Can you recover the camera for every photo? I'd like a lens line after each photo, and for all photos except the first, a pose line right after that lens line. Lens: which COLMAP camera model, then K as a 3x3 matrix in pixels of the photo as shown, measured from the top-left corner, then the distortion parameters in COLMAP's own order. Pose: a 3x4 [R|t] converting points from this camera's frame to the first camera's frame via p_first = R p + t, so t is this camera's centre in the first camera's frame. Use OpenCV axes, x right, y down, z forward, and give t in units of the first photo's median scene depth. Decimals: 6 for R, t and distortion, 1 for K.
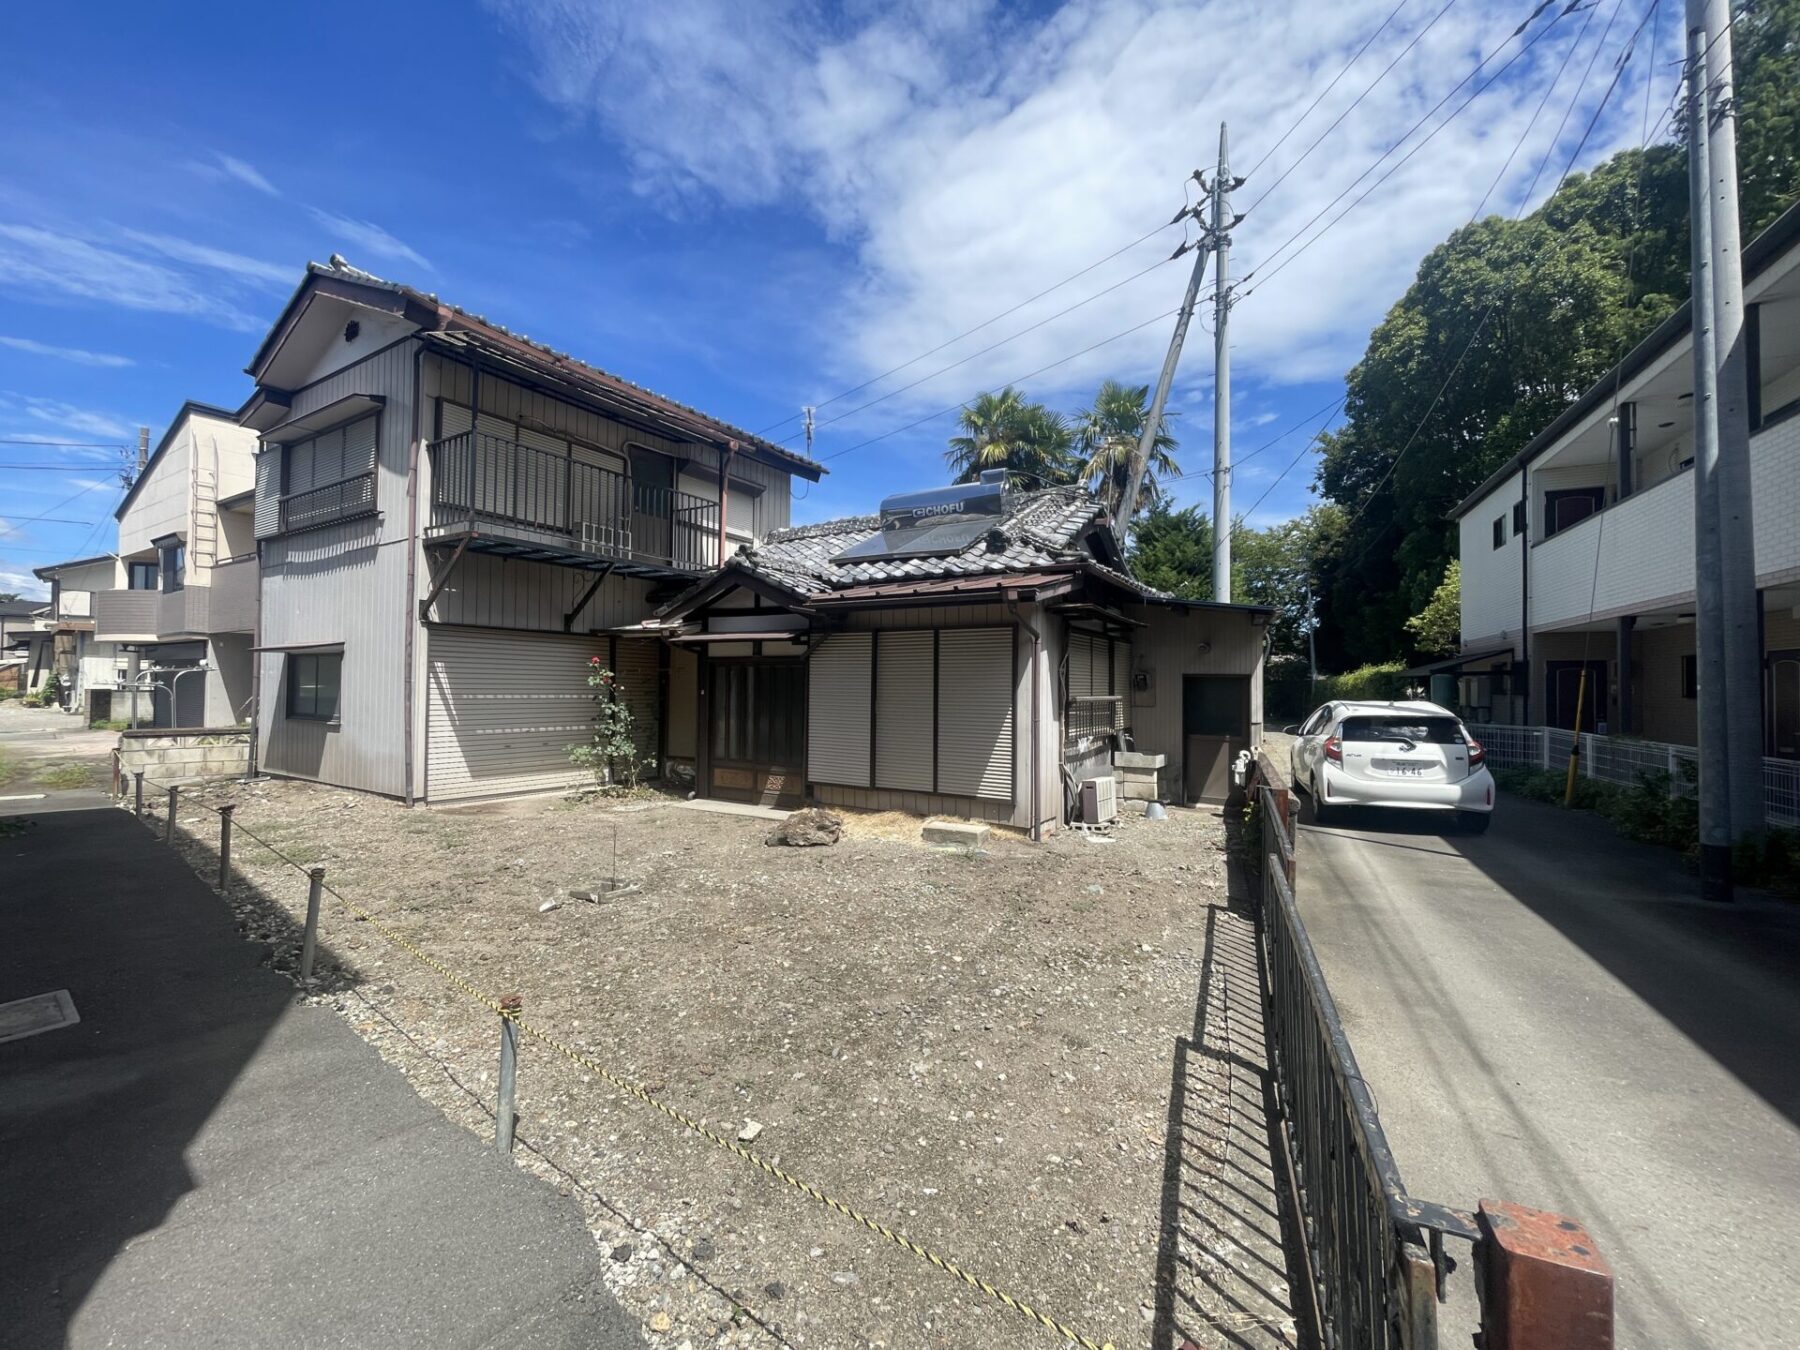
lens RADIAL K [[731.9, 0, 900.8], [0, 731.9, 670.2], [0, 0, 1]] dist [-0.000767, 0.000973]
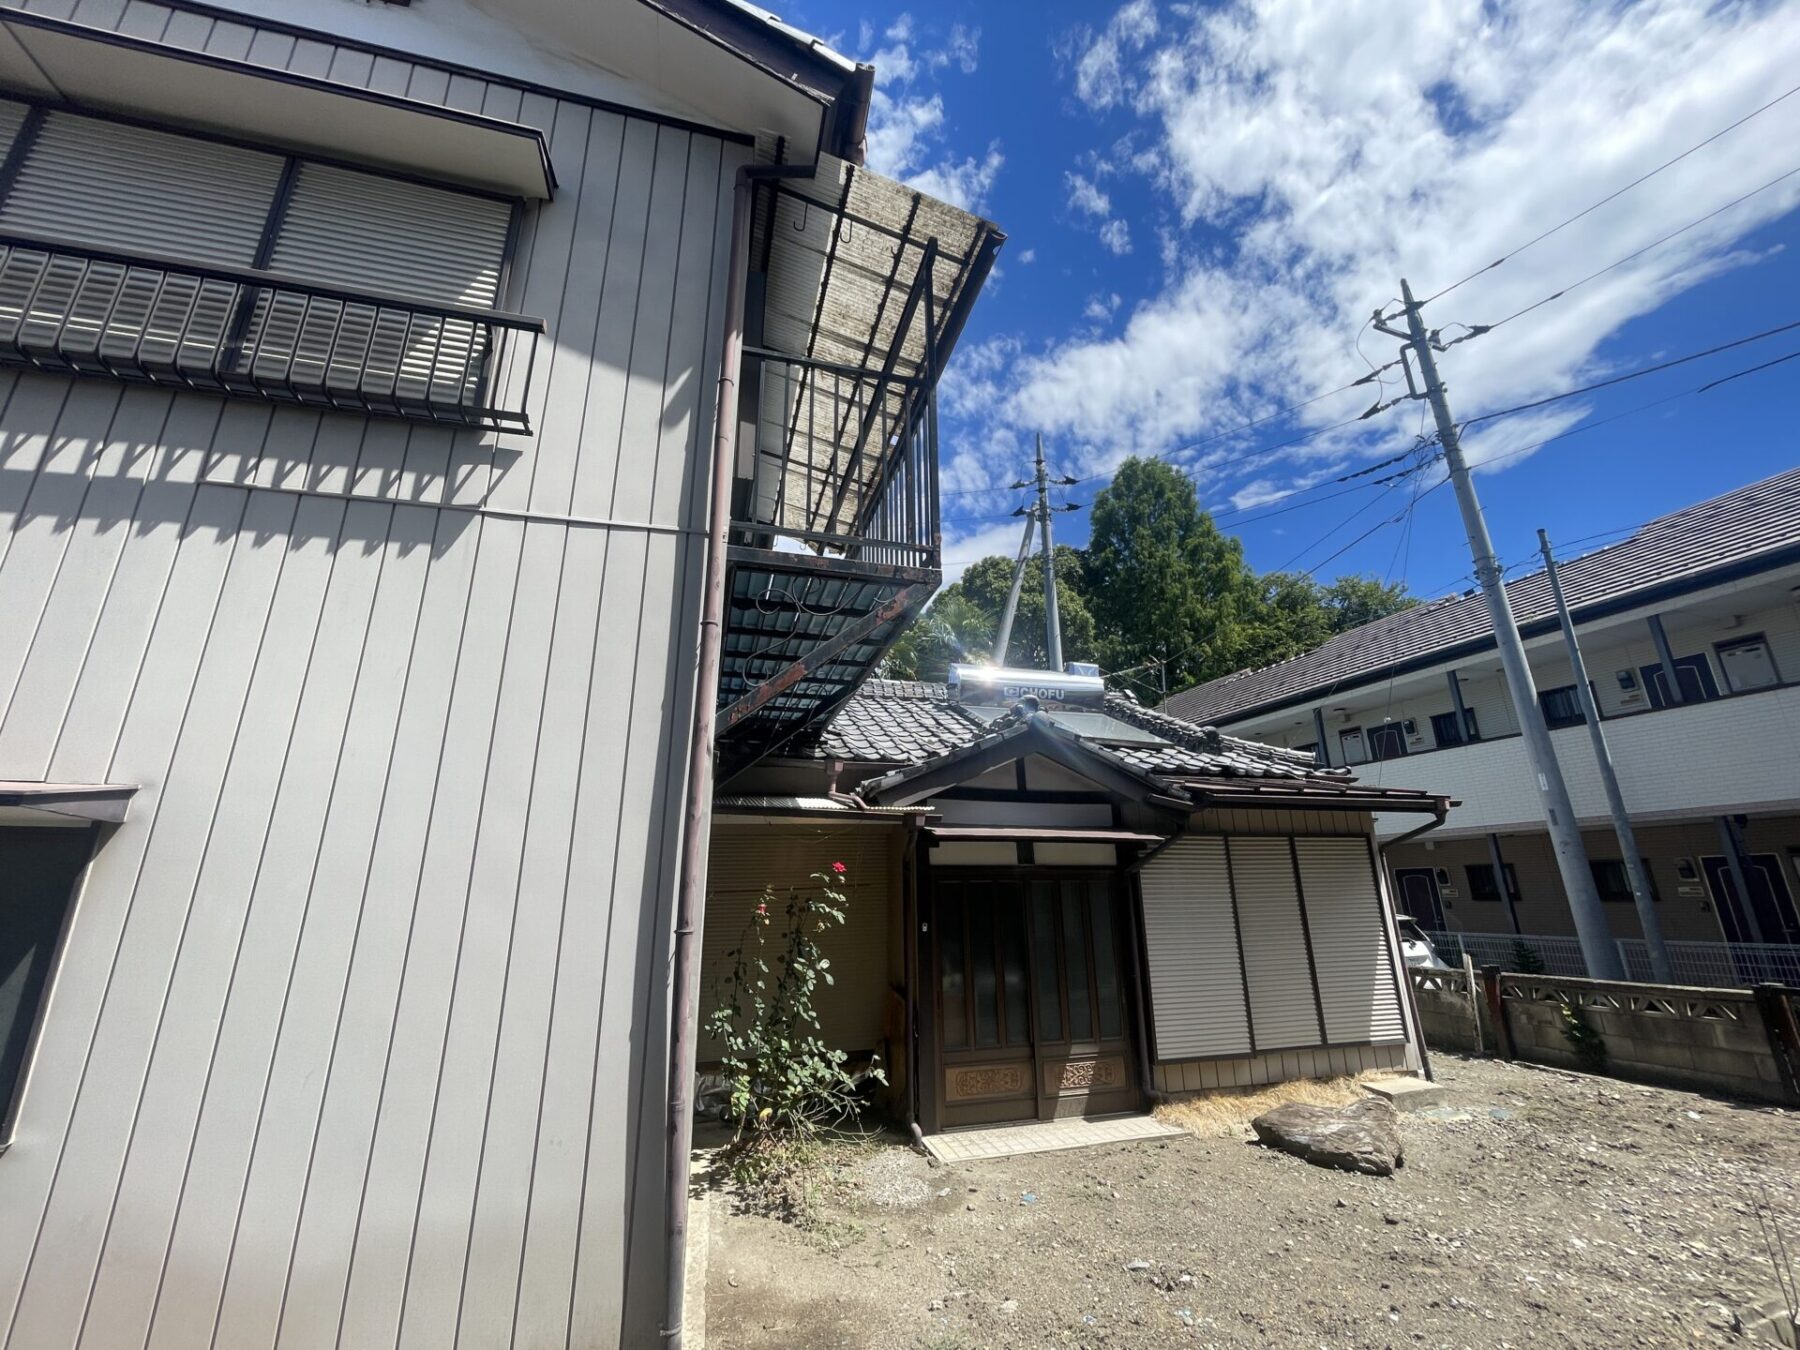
lens RADIAL K [[731.8, 0, 894.7], [0, 731.8, 670.5], [0, 0, 1]] dist [-0.002112, 0.000494]
pose [[0.680749, 0.200623, 0.704508, -0.772159], [0.001443, 0.961394, -0.275171, -0.006393], [-0.732515, 0.188339, 0.654179, 0.623543]]
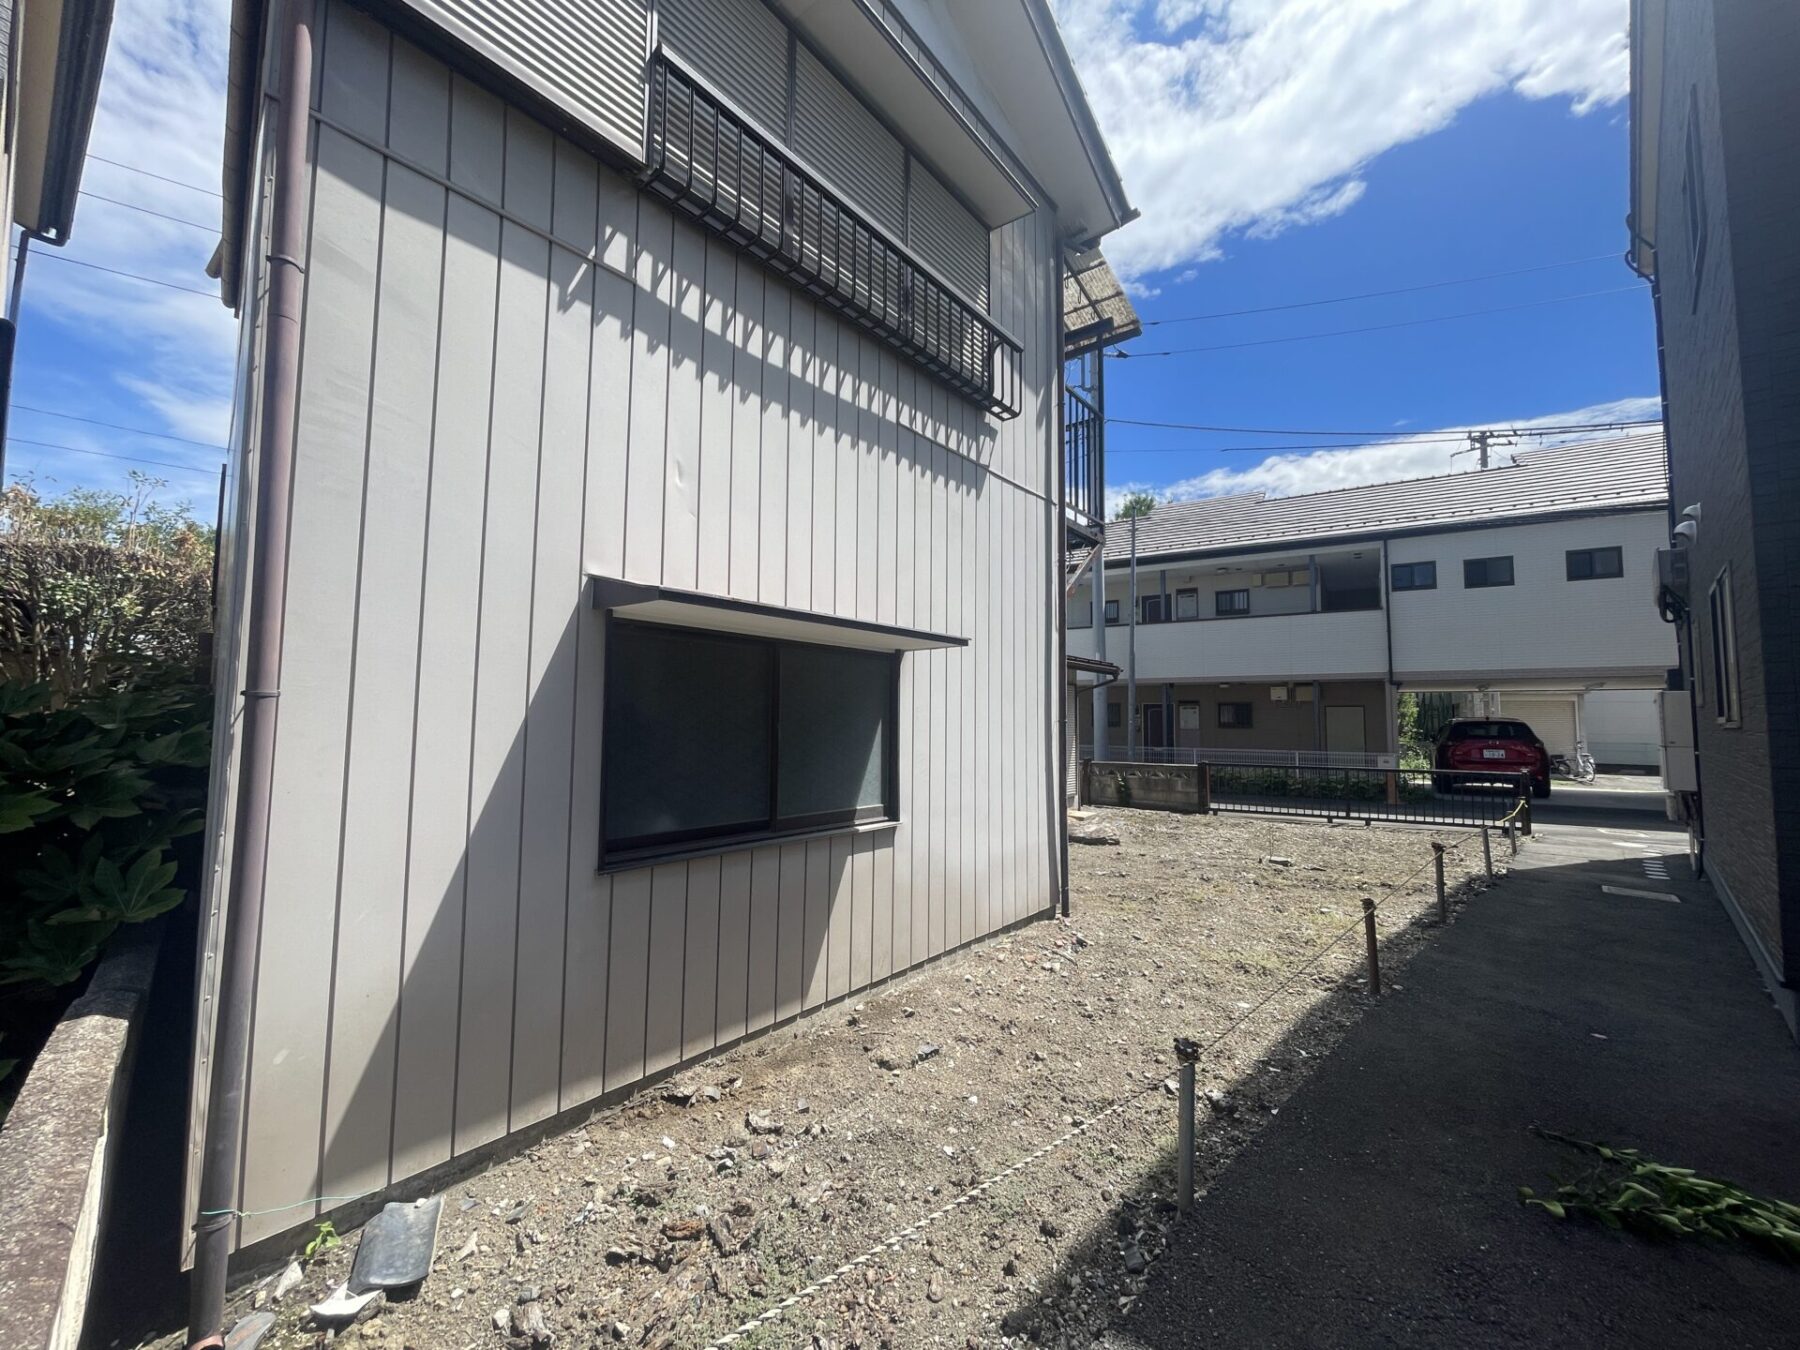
lens RADIAL K [[731.9, 0, 900.8], [0, 731.9, 670.2], [0, 0, 1]] dist [-0.000767, 0.000973]
pose [[0.107744, 0.062660, 0.992202, -1.197526], [-0.029478, 0.997774, -0.059810, 0.010852], [-0.993742, -0.022804, 0.109352, 0.960619]]
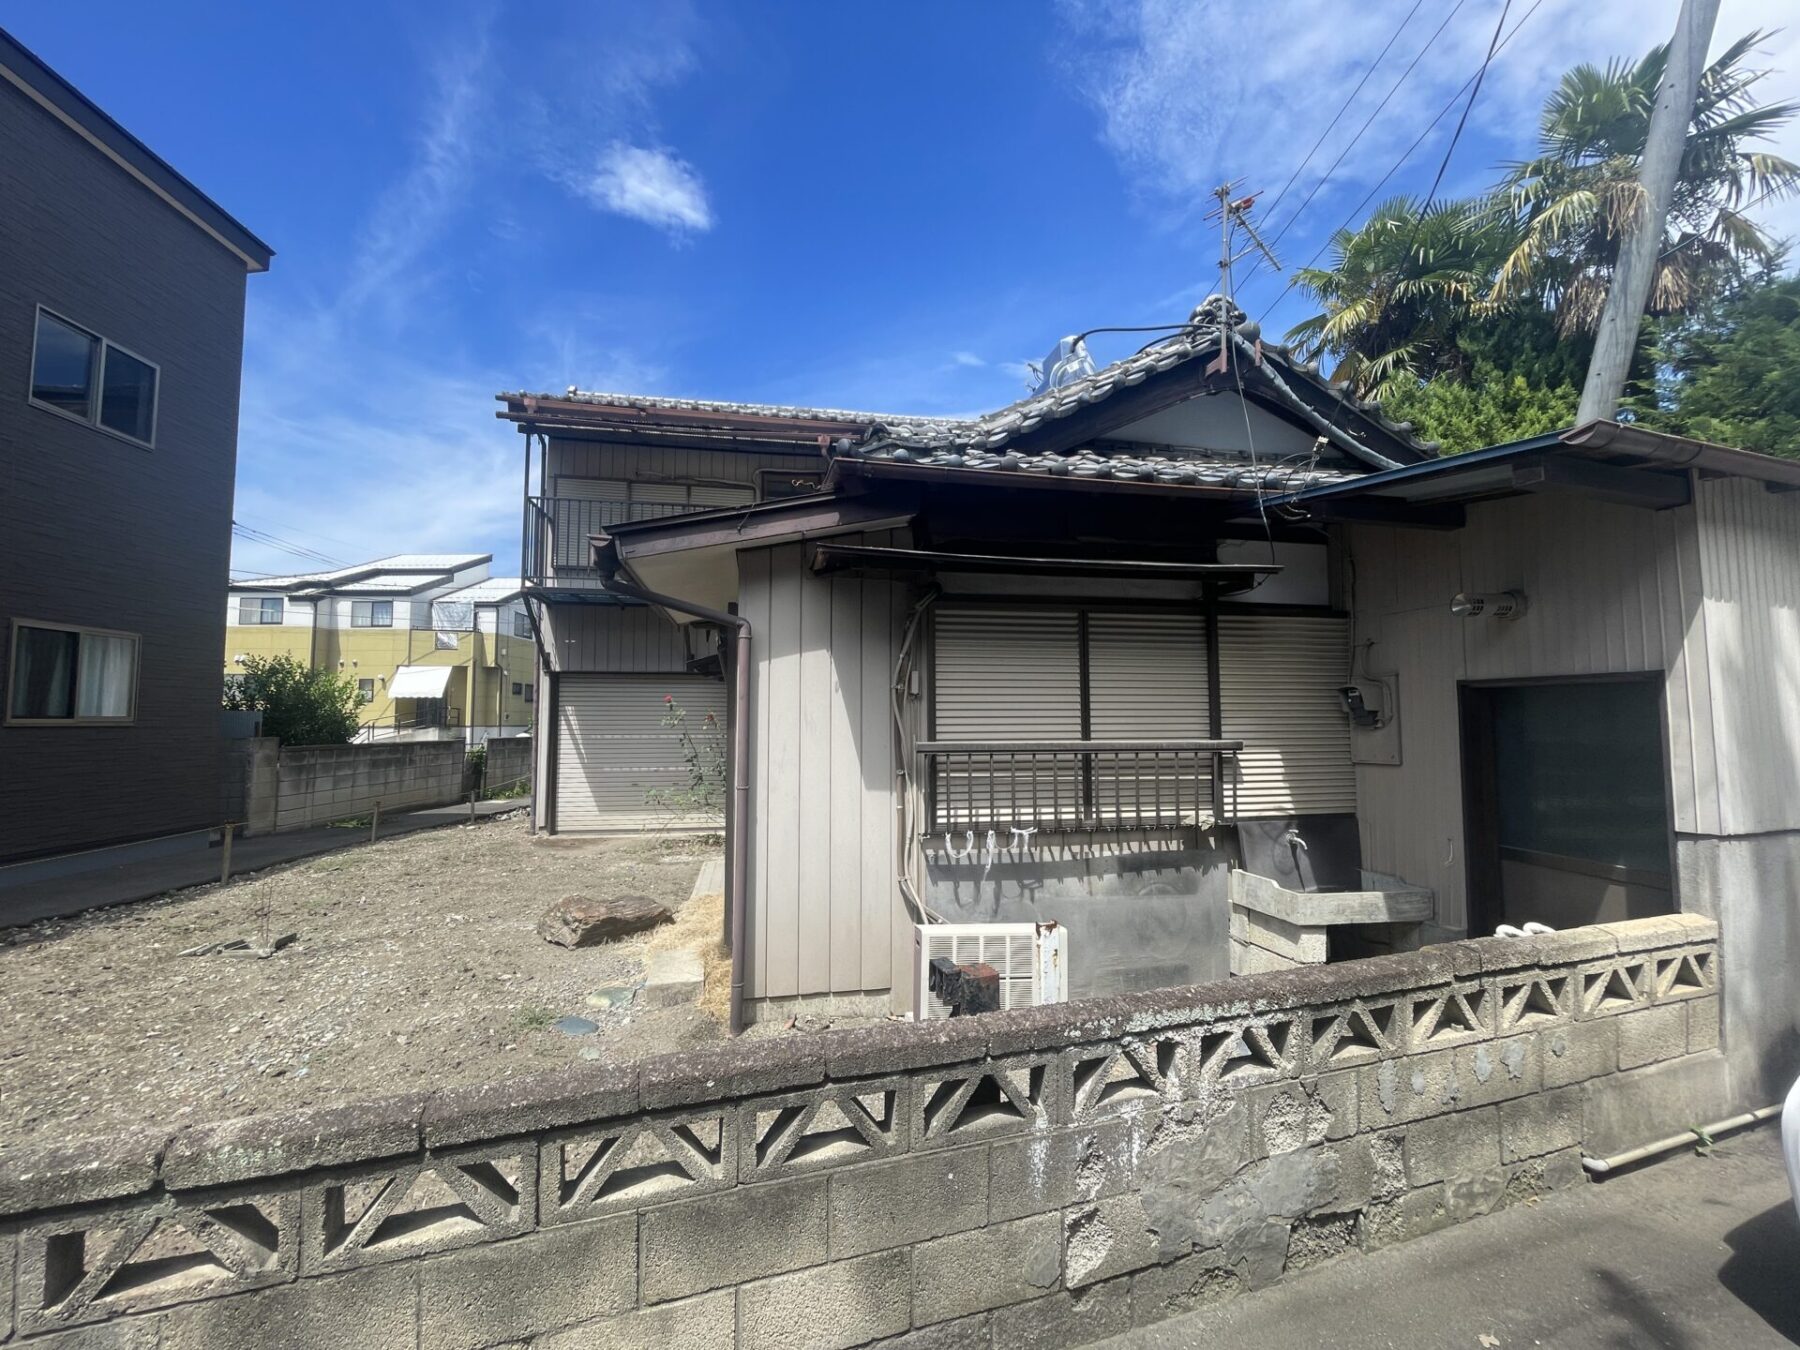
lens RADIAL K [[731.8, 0, 894.7], [0, 731.8, 670.5], [0, 0, 1]] dist [-0.002112, 0.000494]
pose [[0.662683, -0.064055, -0.746156, 0.509307], [0.028049, 0.997759, -0.060744, 0.015464], [0.748375, 0.019325, 0.662995, 0.581402]]
